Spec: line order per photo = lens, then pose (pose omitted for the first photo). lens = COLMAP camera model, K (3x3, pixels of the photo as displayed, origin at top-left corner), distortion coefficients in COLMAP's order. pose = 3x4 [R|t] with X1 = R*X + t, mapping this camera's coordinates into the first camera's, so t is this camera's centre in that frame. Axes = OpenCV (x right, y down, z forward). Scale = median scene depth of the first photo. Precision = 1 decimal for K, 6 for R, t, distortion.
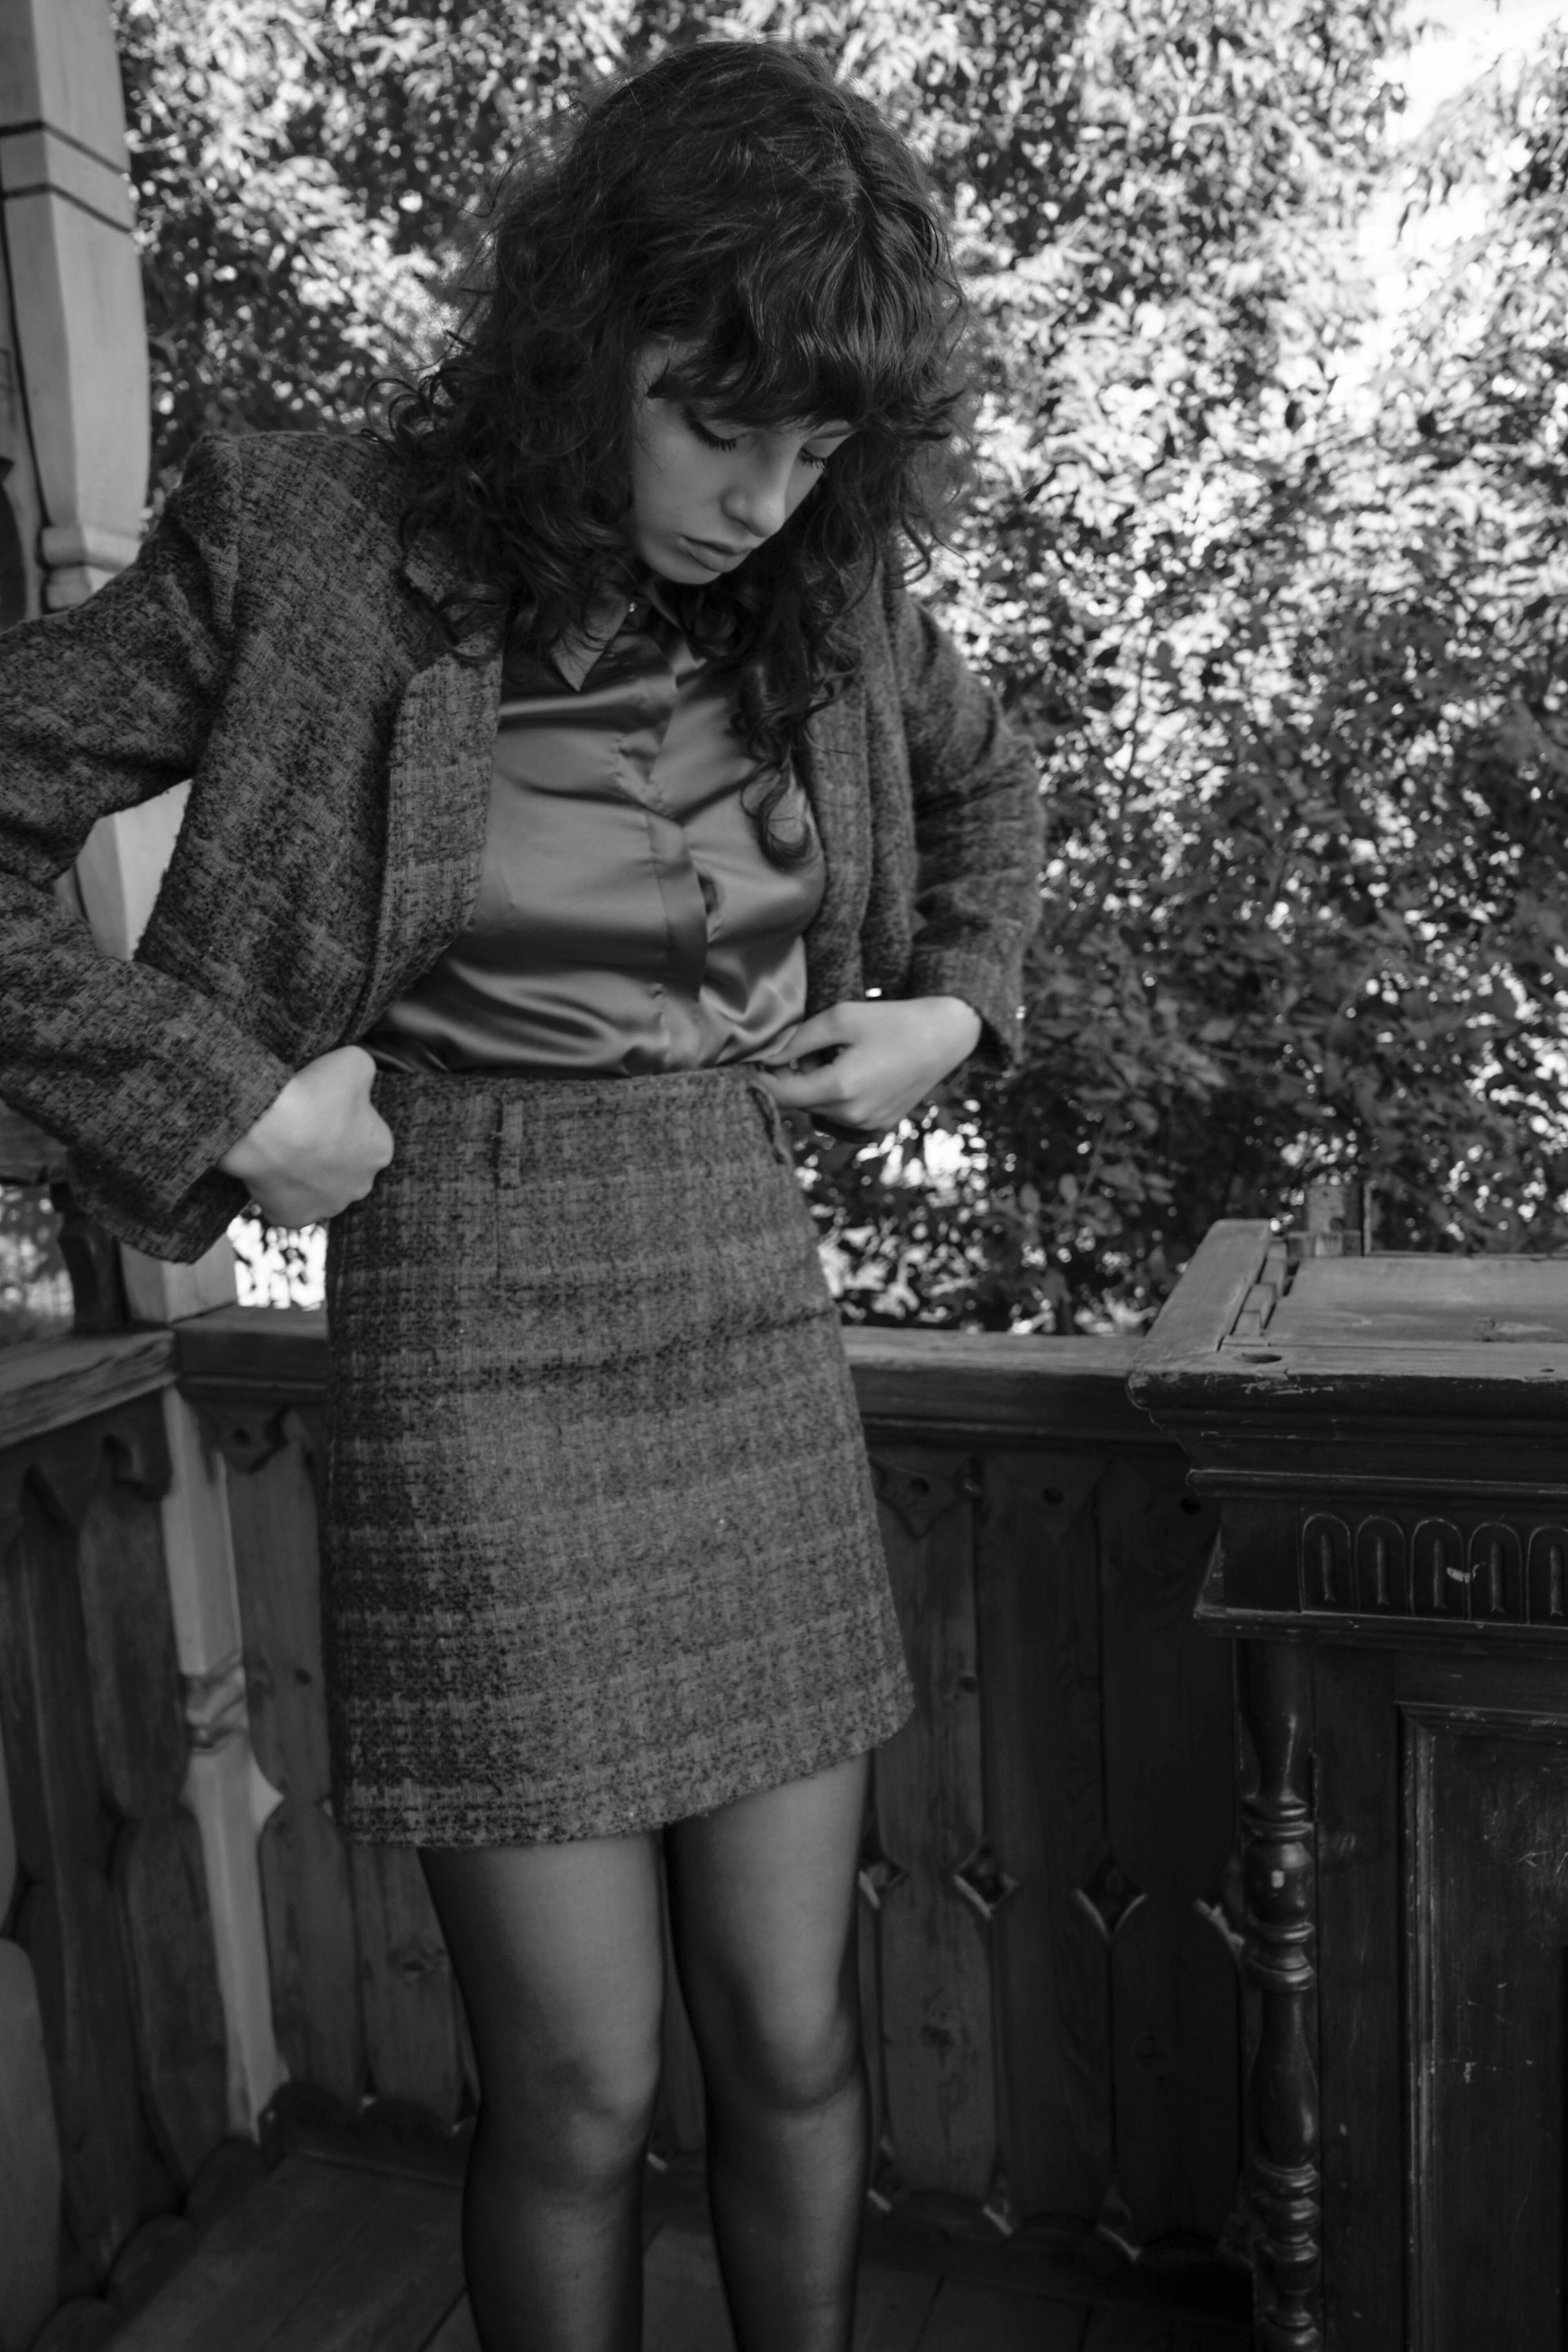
lens RADIAL K [[1897.3, 0, 784.0], [0, 1897.3, 1176.0], [0, 0, 1]] dist [-0.013005, 0.004546]
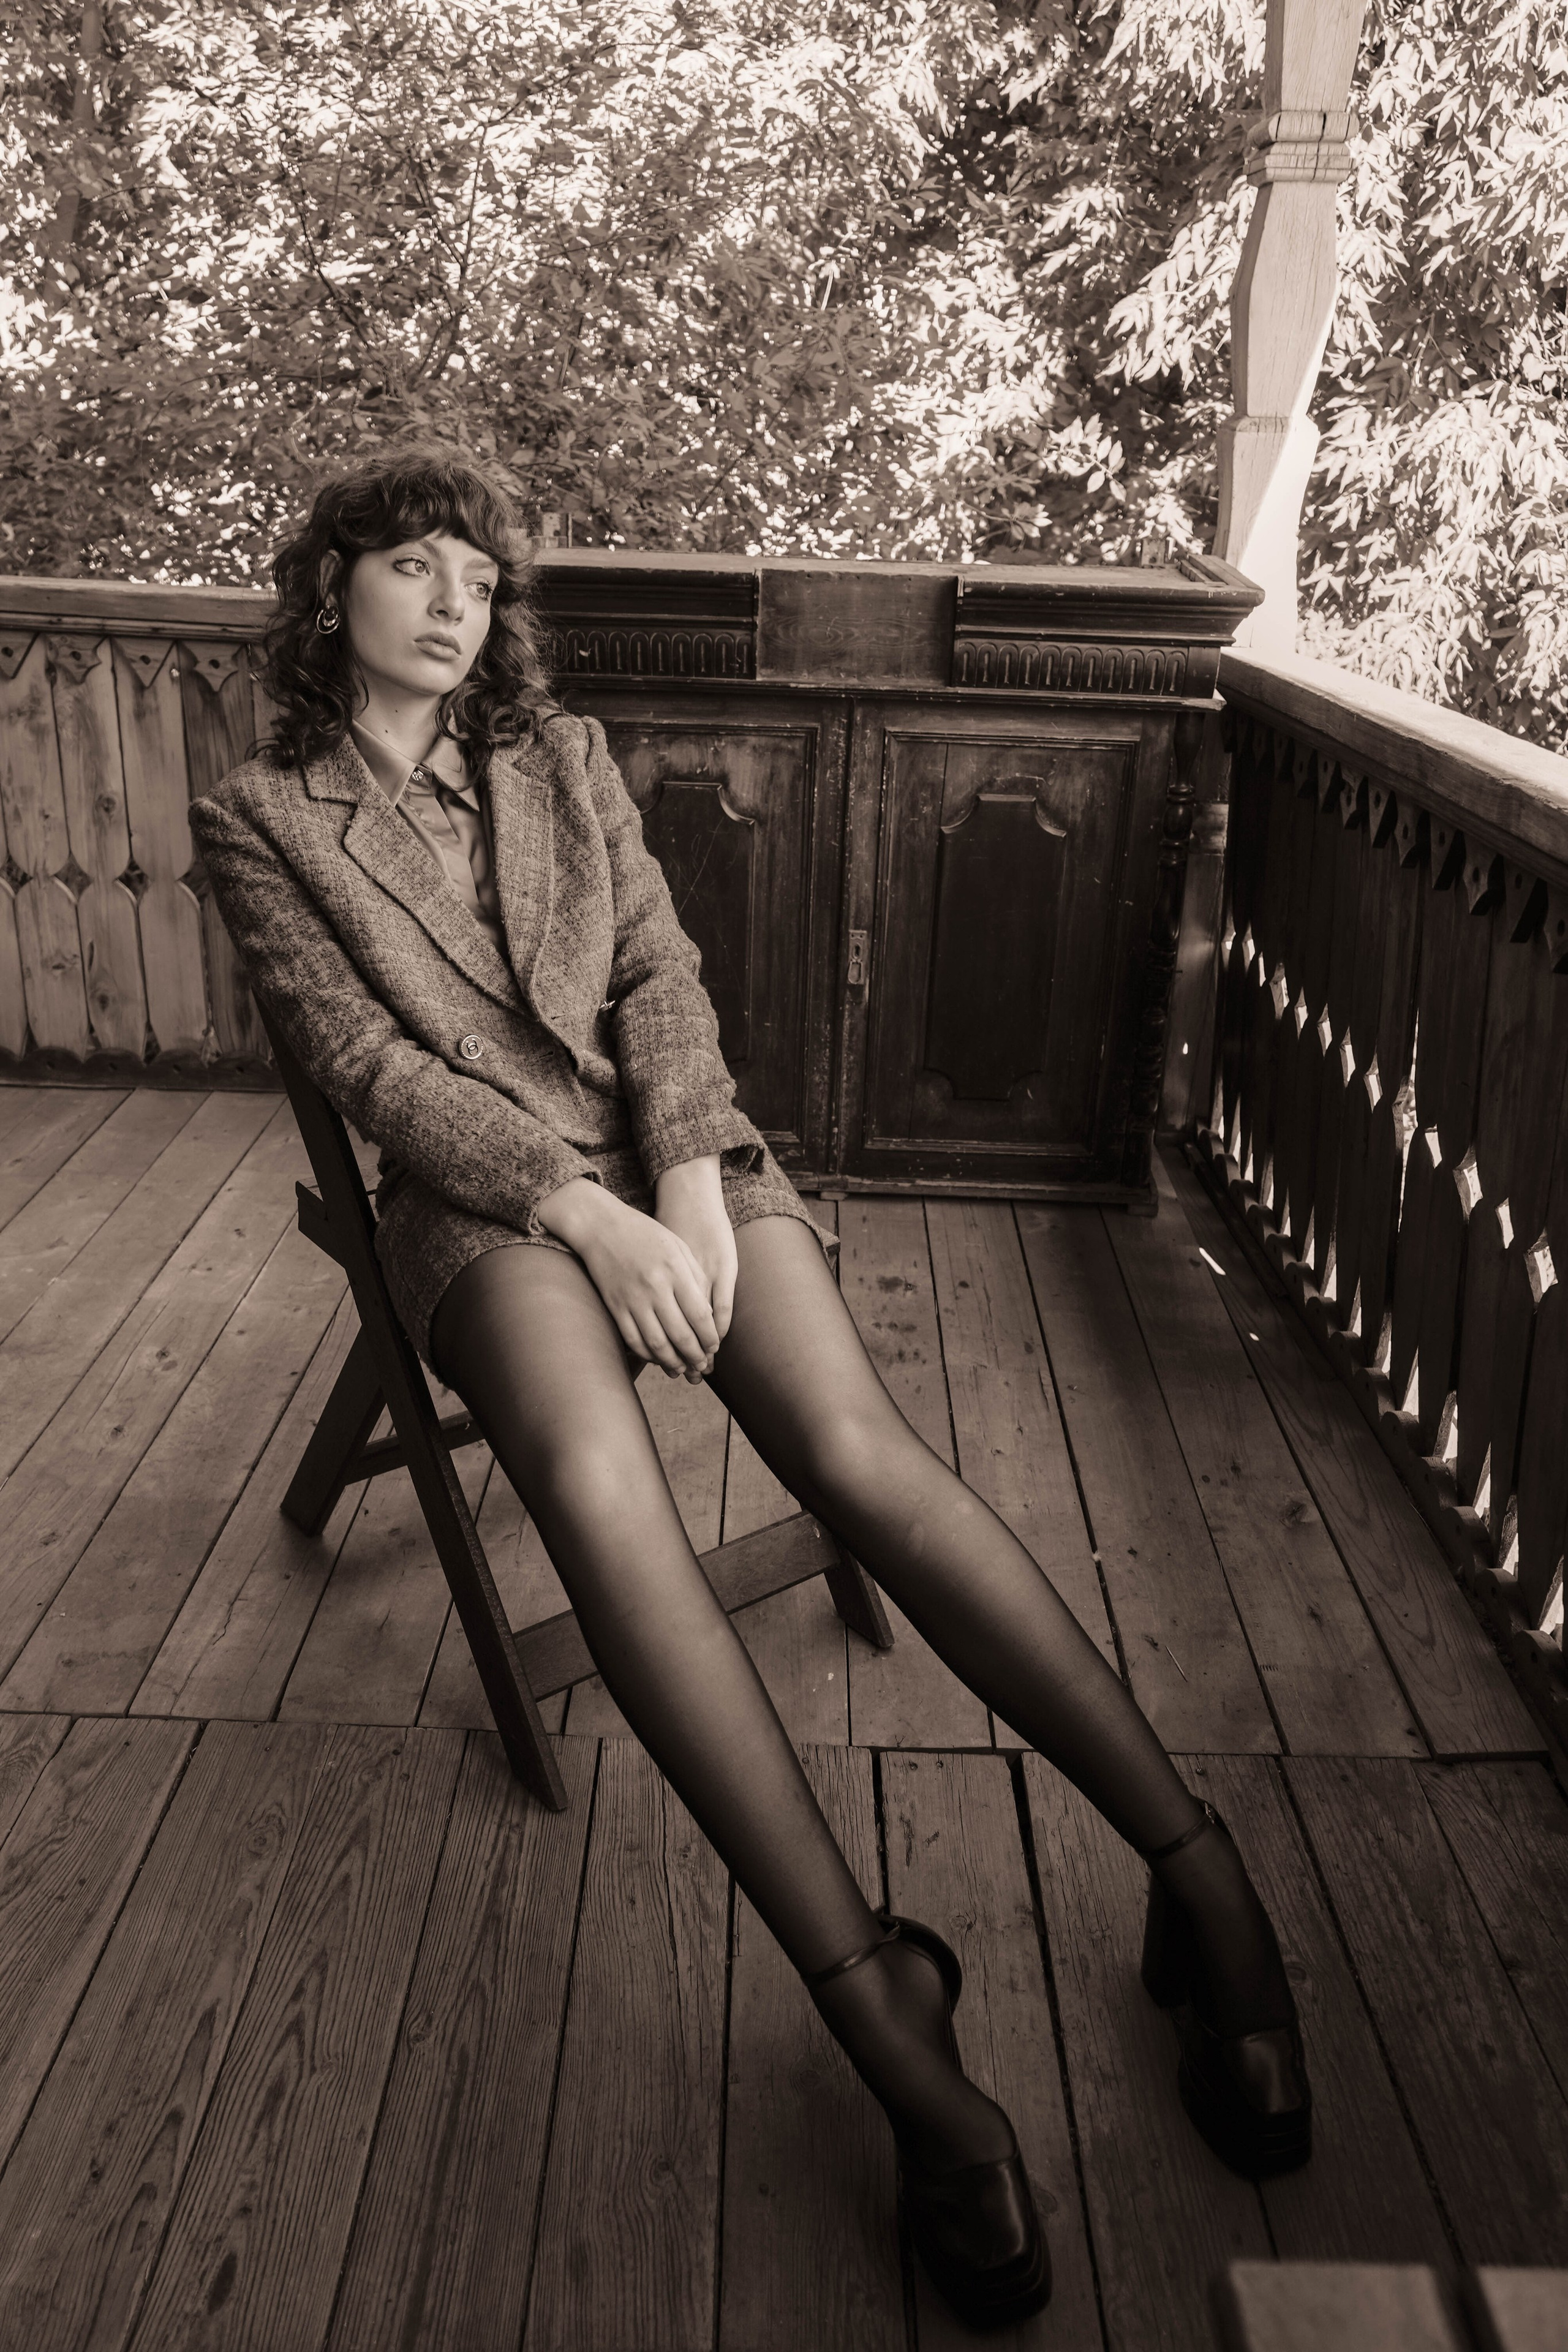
lens RADIAL K [[1897.3, 0, 784.0], [0, 1897.3, 1176.0], [0, 0, 1]] dist [-0.013005, 0.004546]
pose [[0.943404, -0.047242, 0.328265, -0.145419], [-0.040194, 0.966220, 0.254566, 0.127048], [-0.329202, -0.253353, 0.909636, -0.883577]]
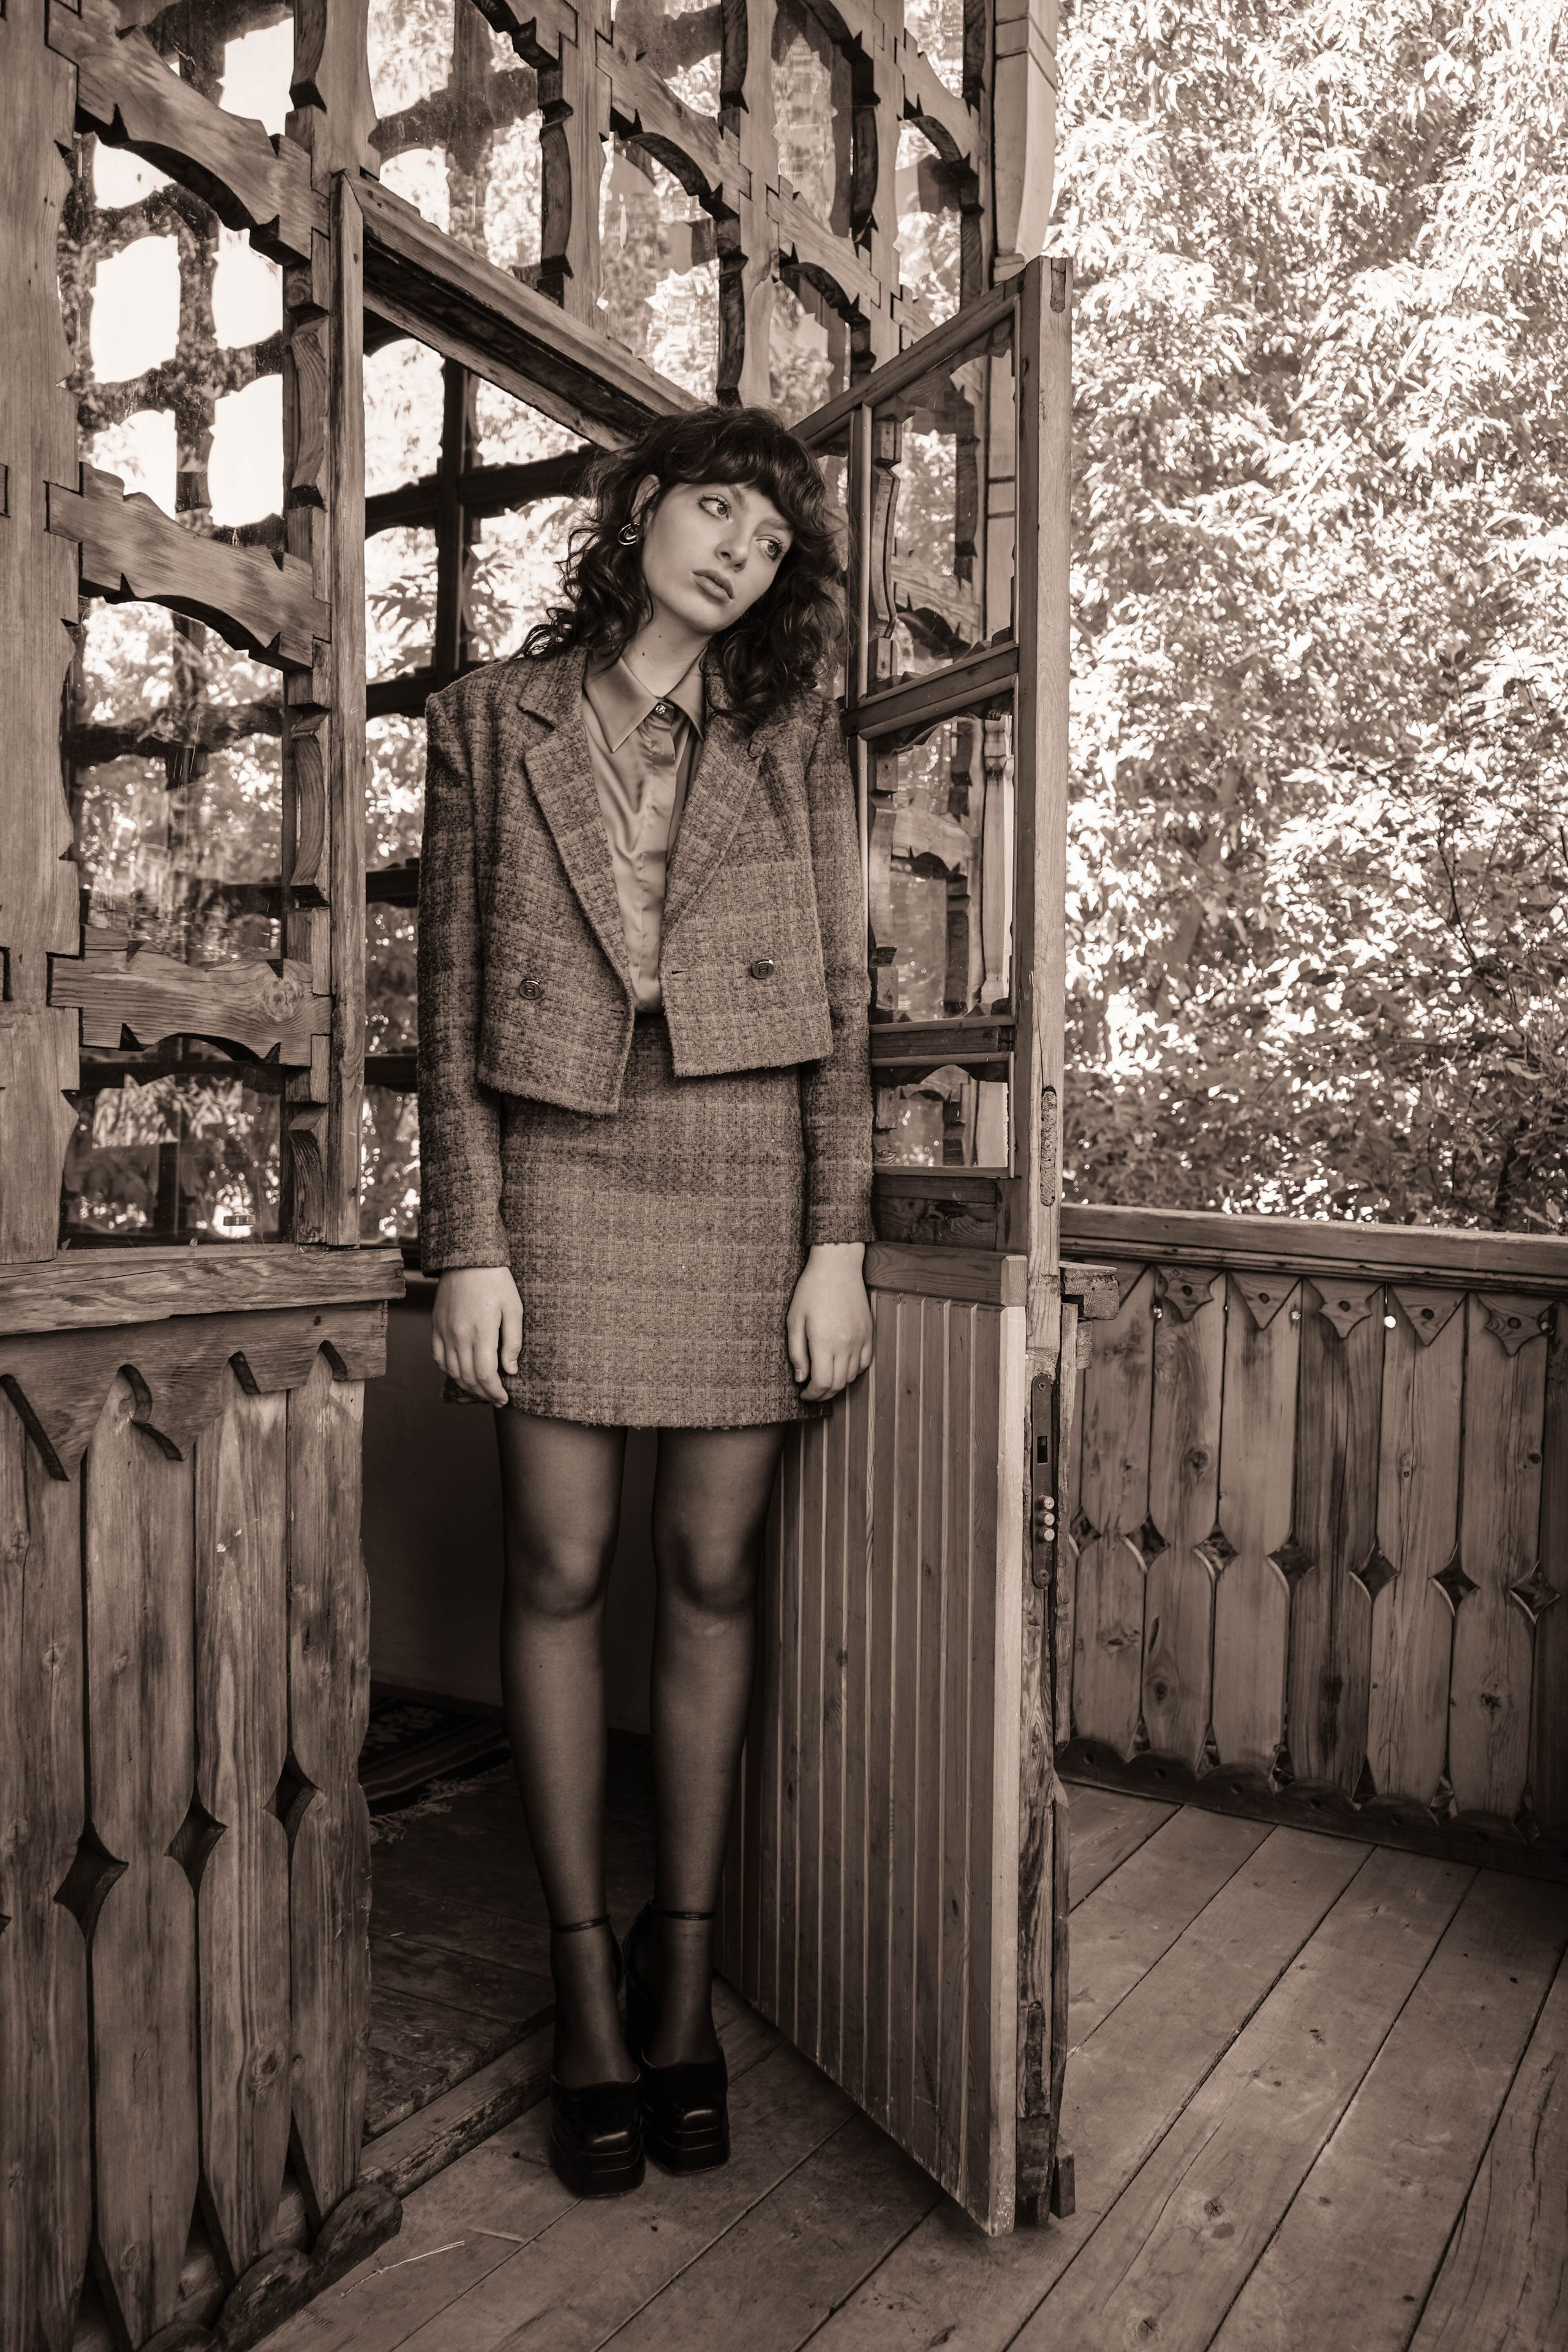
lens RADIAL K [[1897.3, 0, 784.0], [0, 1897.3, 1176.0], [0, 0, 1]] dist [-0.013005, 0.004546]
pose [[0.978511, 0.085743, -0.187523, -0.201864], [-0.102173, 0.991564, -0.079762, 0.194304], [0.179102, 0.097207, 0.979016, -0.565798]]
